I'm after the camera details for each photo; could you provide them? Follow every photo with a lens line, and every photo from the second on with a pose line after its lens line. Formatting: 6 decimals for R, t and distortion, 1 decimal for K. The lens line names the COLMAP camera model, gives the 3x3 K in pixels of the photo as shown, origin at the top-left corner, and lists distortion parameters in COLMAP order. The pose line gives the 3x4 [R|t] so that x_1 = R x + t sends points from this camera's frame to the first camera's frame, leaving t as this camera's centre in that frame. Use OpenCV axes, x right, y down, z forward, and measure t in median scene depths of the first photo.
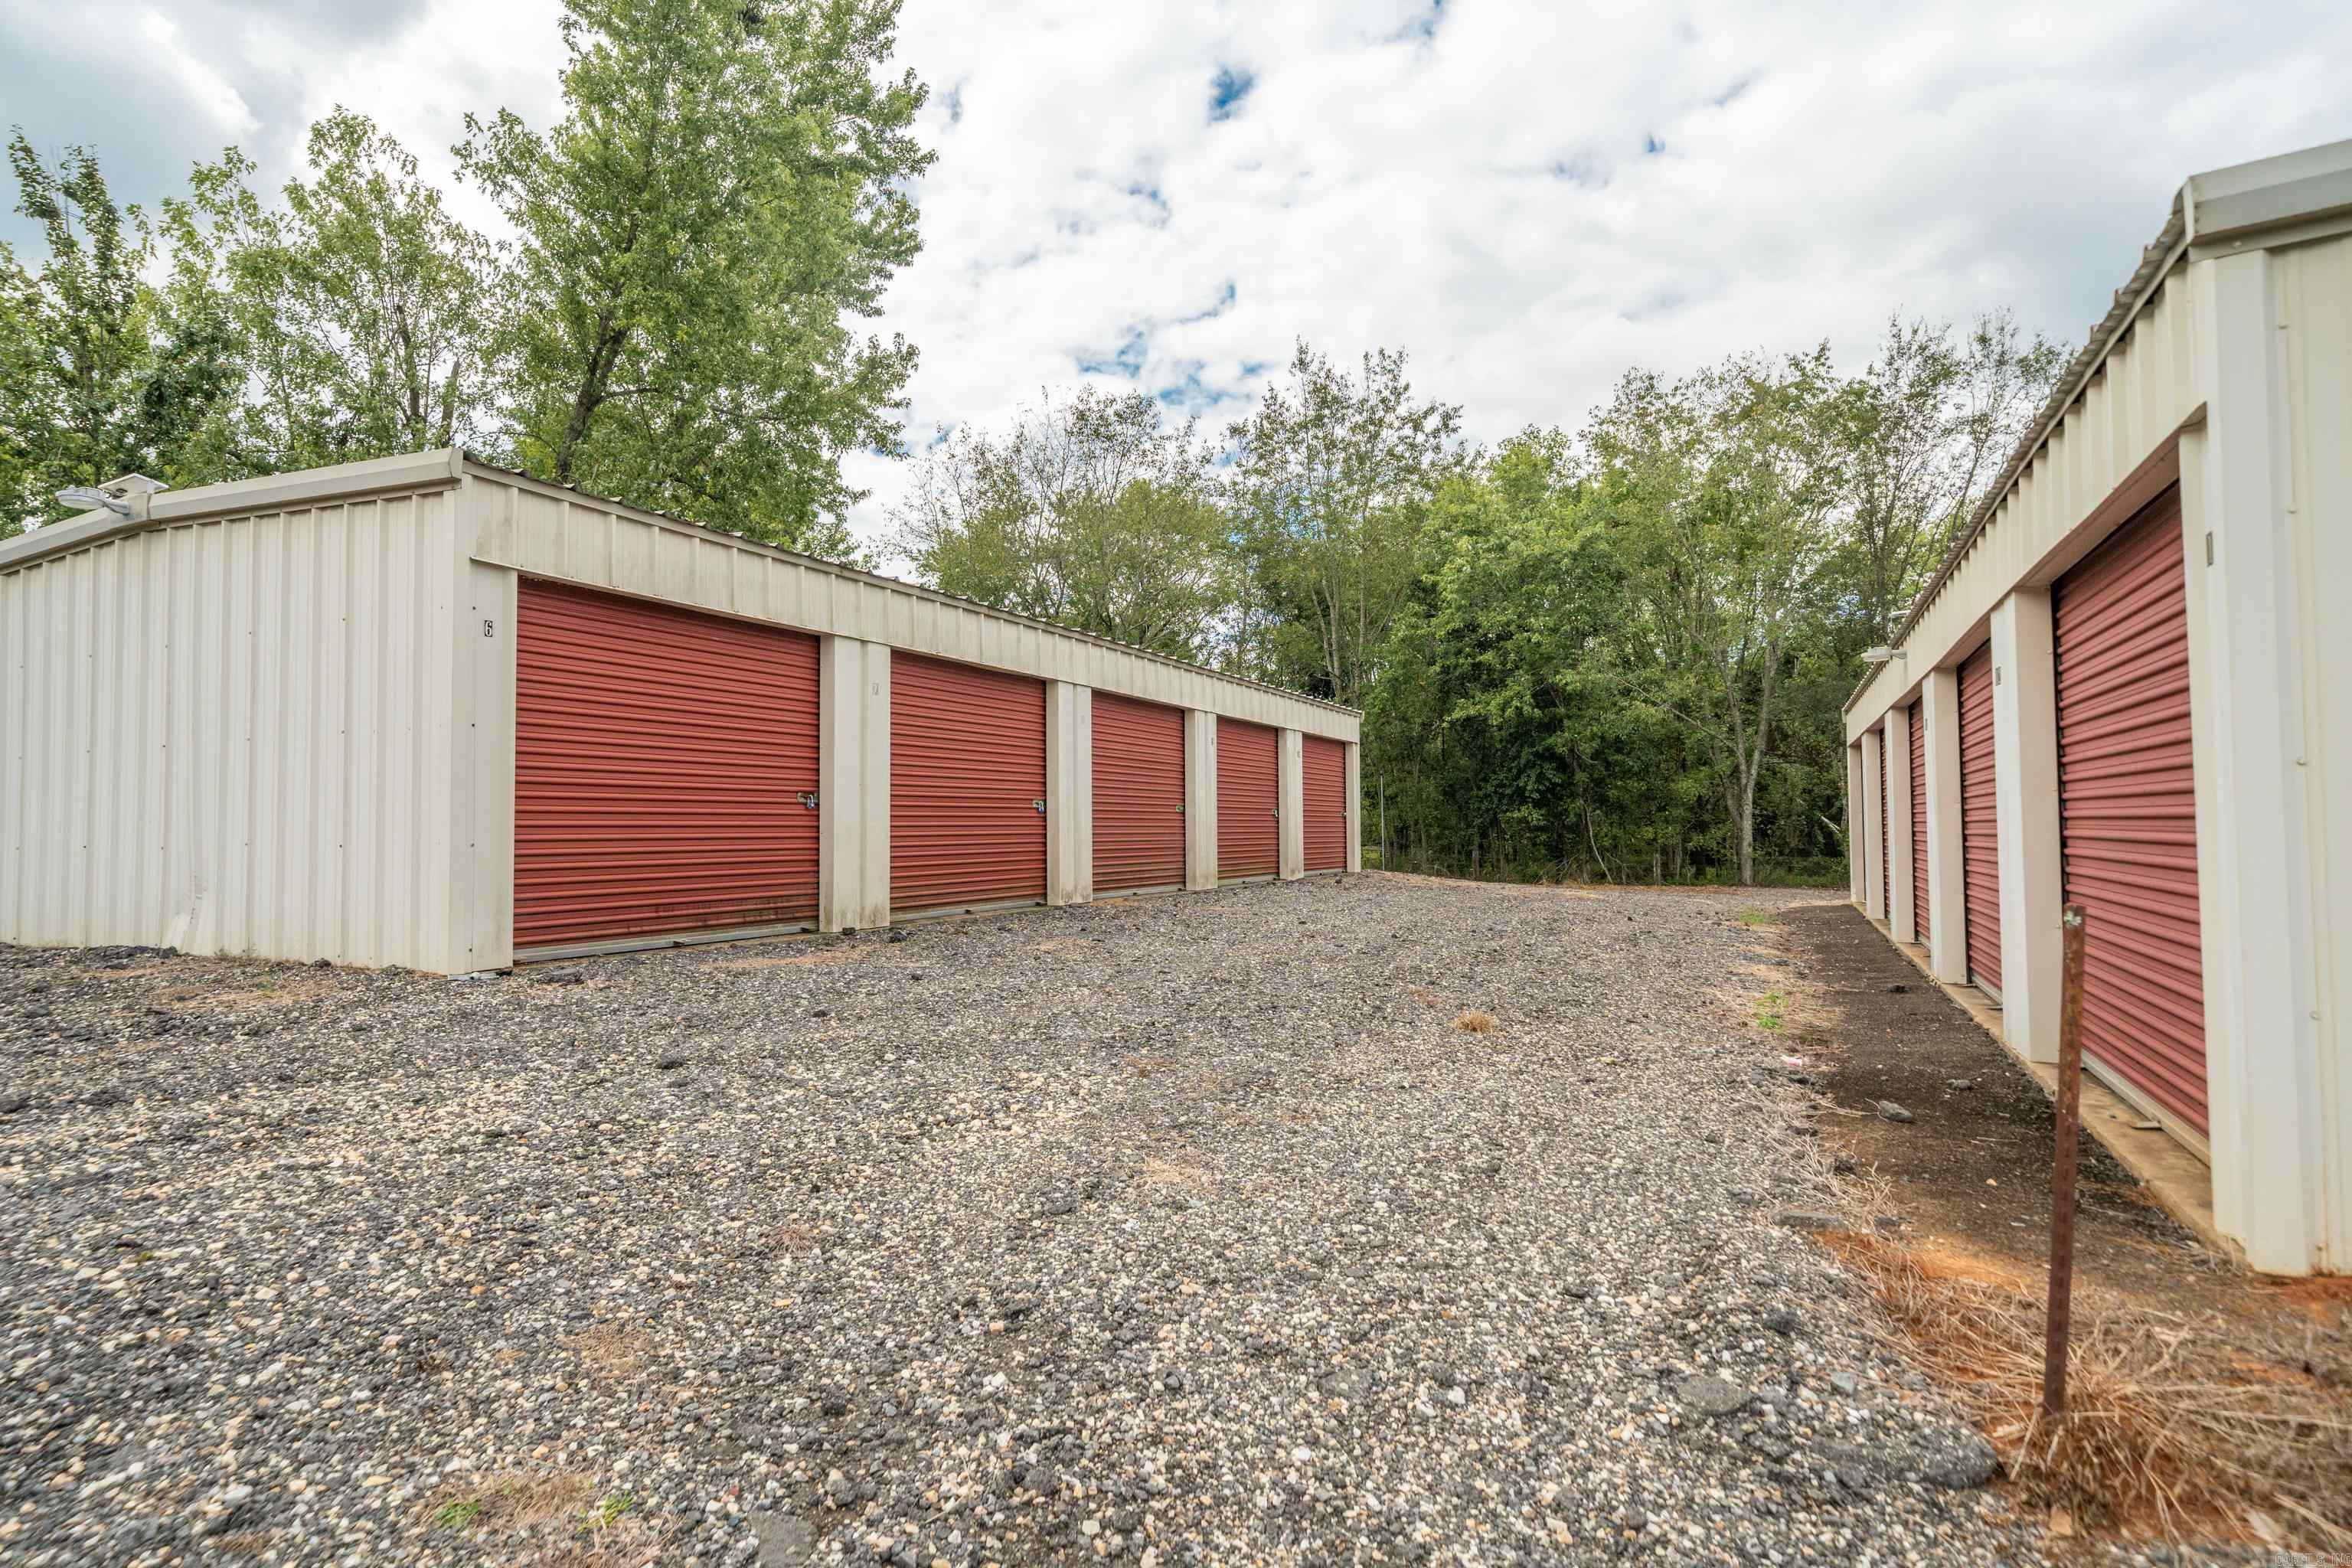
lens RADIAL K [[1232.3, 0, 1176.0], [0, 1232.3, 784.0], [0, 0, 1]] dist [0.000268, 0.000200]
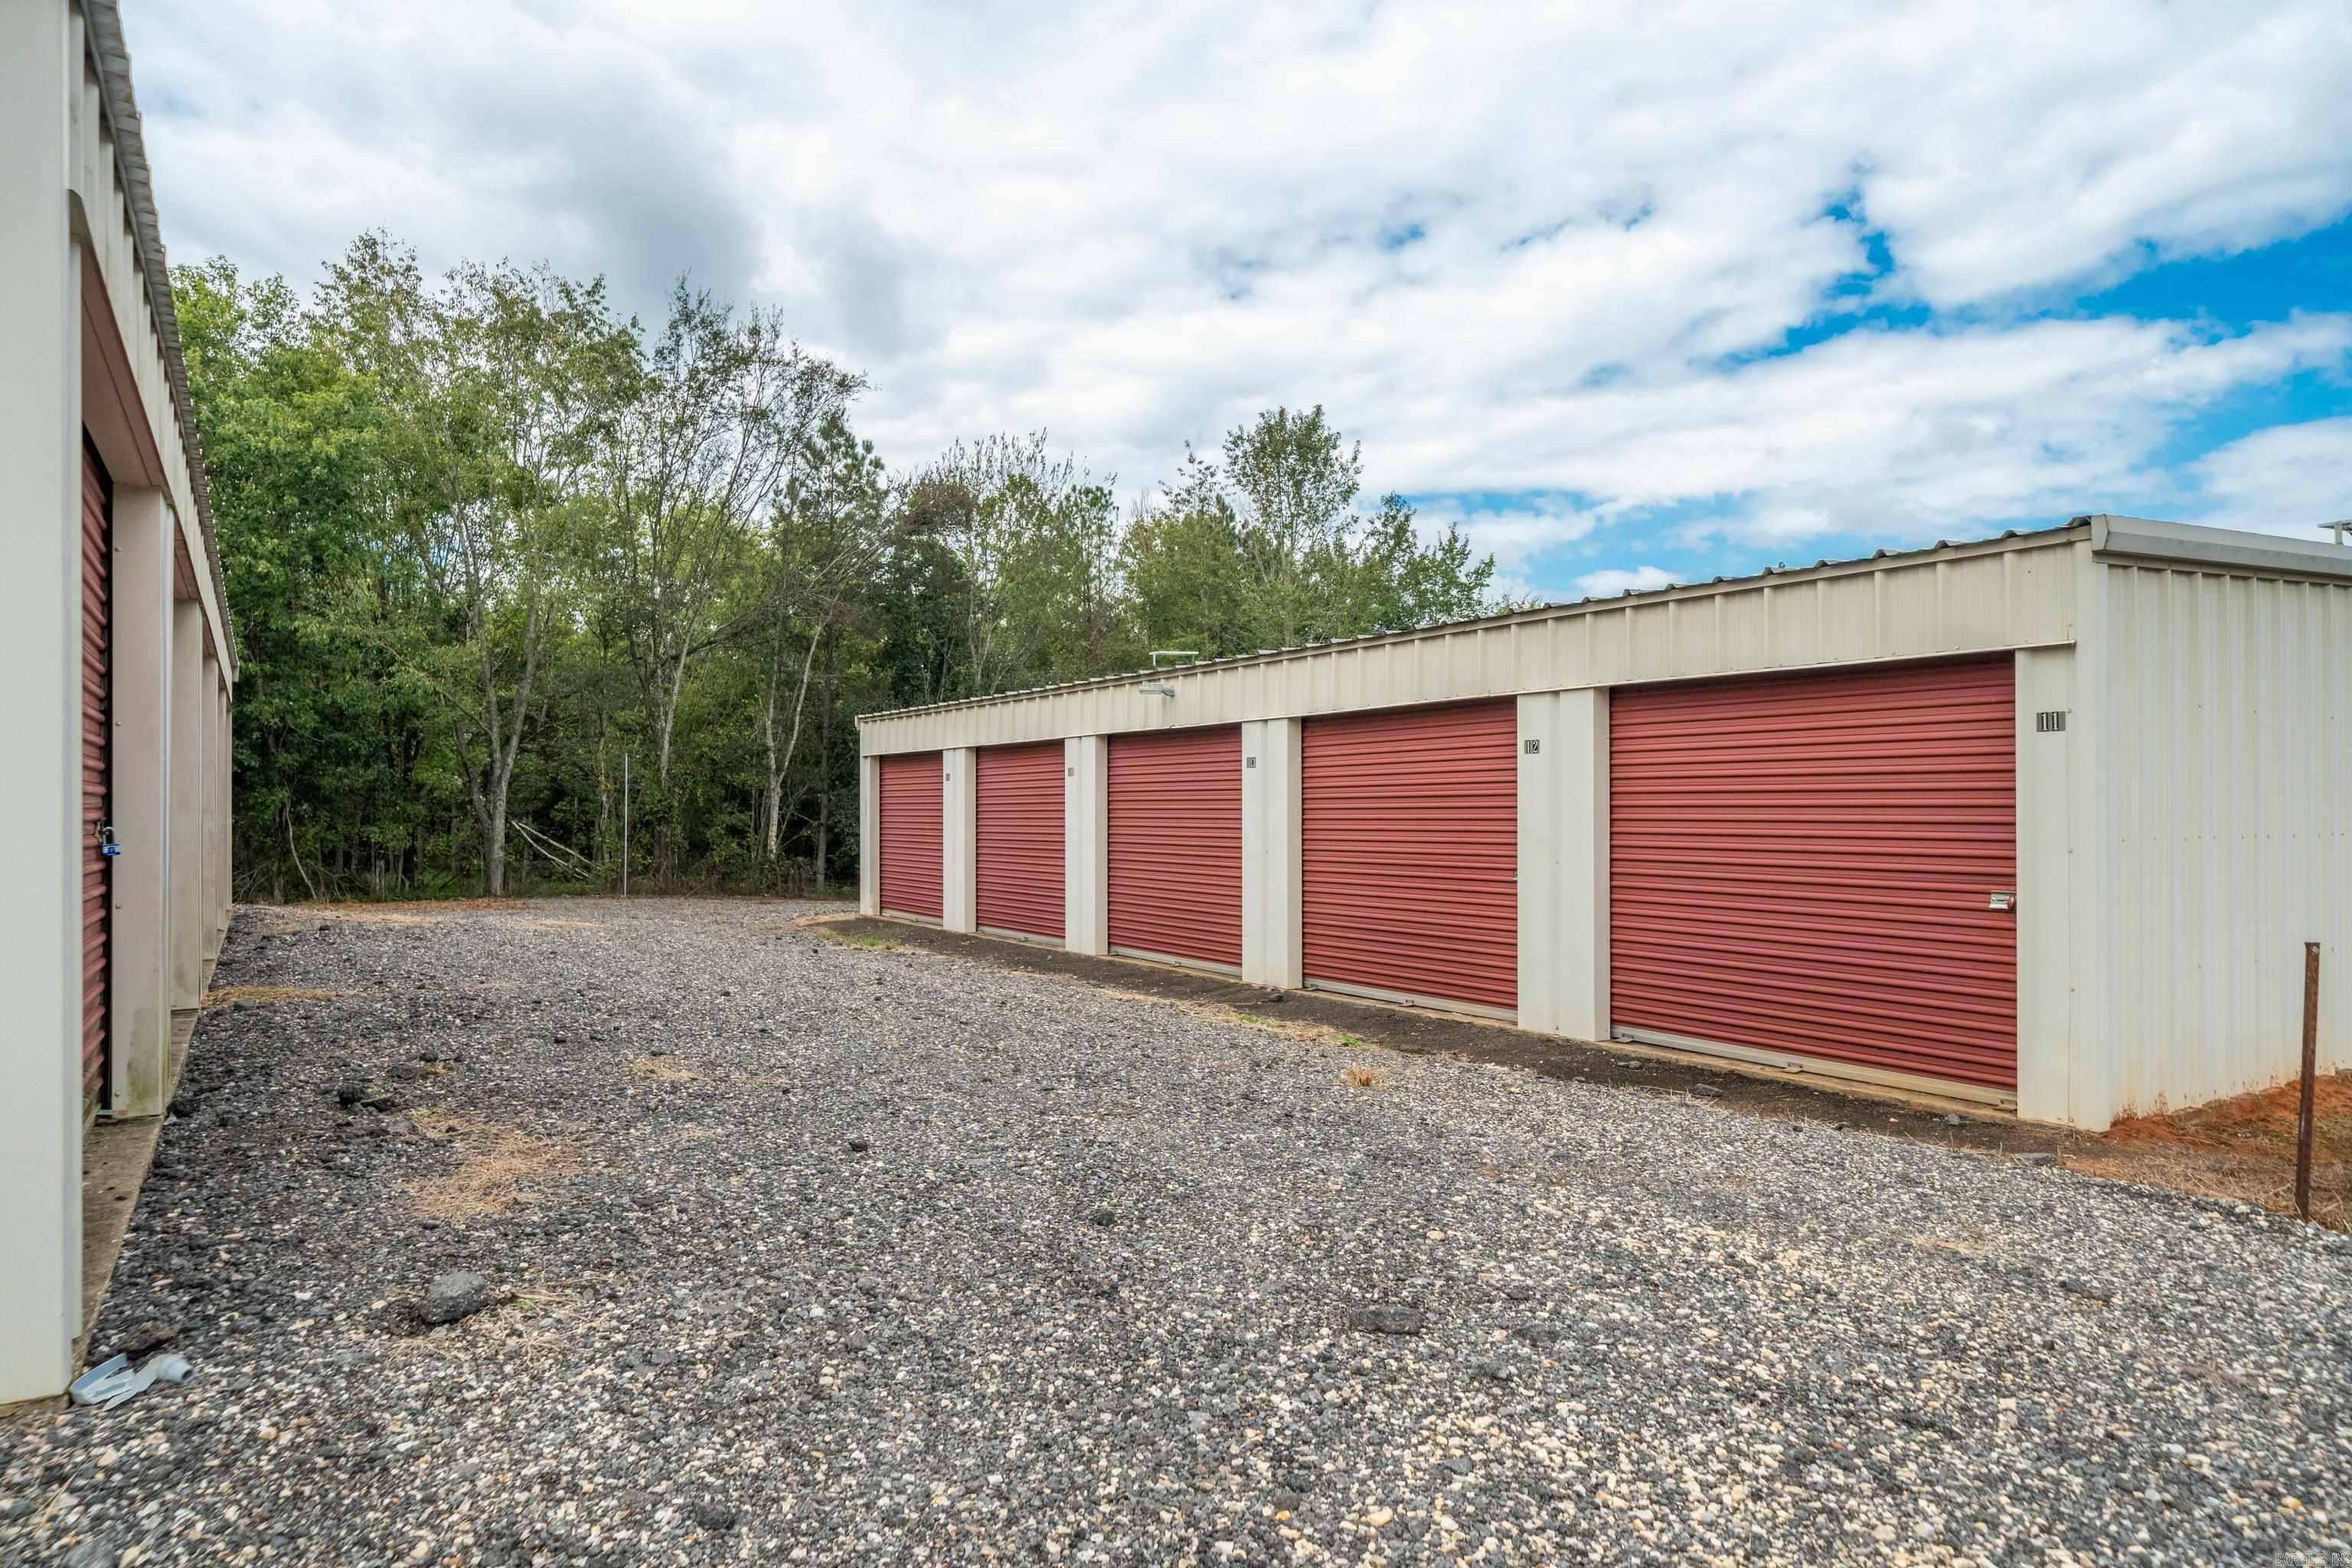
lens RADIAL K [[1470.3, 0, 1176.0], [0, 1470.3, 784.0], [0, 0, 1]] dist [-0.005455, -0.000694]
pose [[0.538367, 0.014293, 0.842589, -0.132029], [-0.025547, 0.999673, -0.000635, -0.005392], [-0.842323, -0.021183, 0.538556, 0.075985]]
